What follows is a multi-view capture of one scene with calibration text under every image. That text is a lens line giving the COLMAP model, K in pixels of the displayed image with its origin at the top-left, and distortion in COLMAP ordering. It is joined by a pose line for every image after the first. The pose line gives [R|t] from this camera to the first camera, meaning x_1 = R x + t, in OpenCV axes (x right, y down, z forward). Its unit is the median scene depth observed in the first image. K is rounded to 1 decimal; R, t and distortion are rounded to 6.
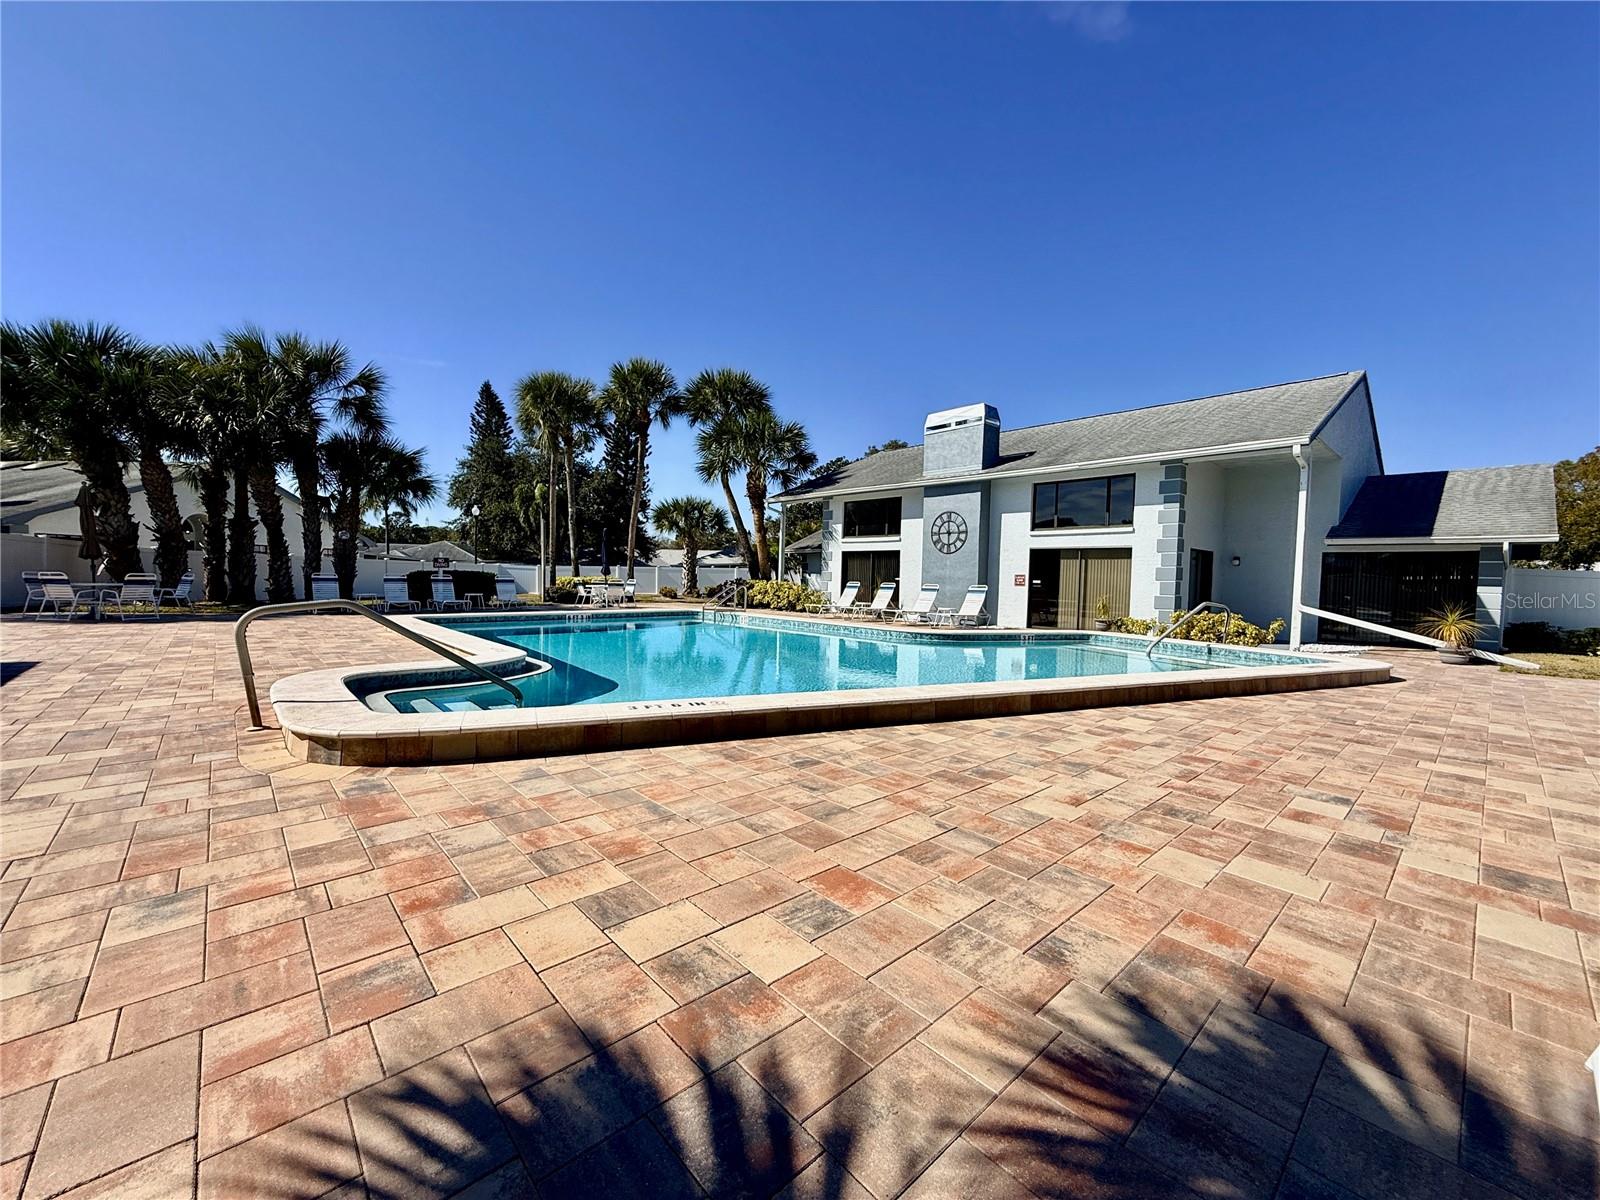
lens RADIAL K [[637.7, 0, 802.1], [0, 637.7, 600.9], [0, 0, 1]] dist [0.001134, 0.000145]
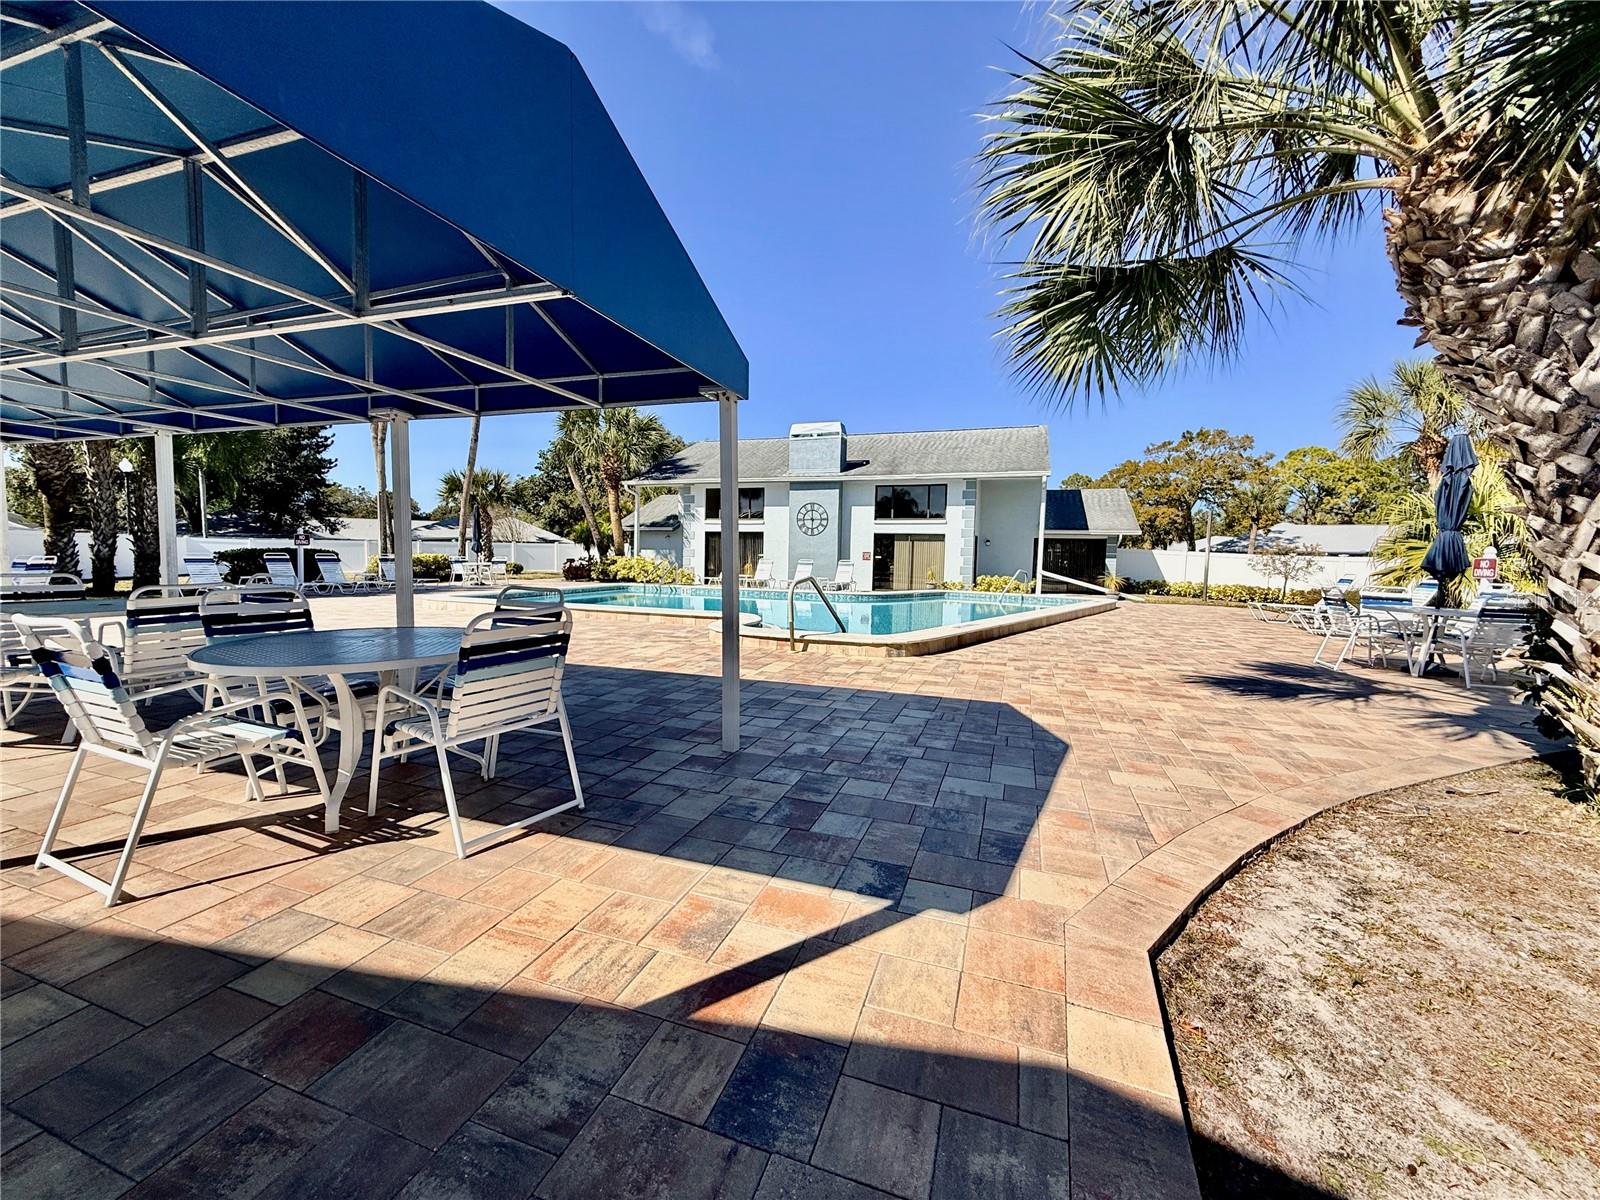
lens RADIAL K [[637.7, 0, 797.0], [0, 637.7, 600.1], [0, 0, 1]] dist [0.001134, 0.000145]
pose [[0.879462, -0.038534, 0.474407, -0.433614], [0.018518, 0.998733, 0.046794, -0.004699], [-0.475609, -0.032369, 0.879061, -0.131355]]
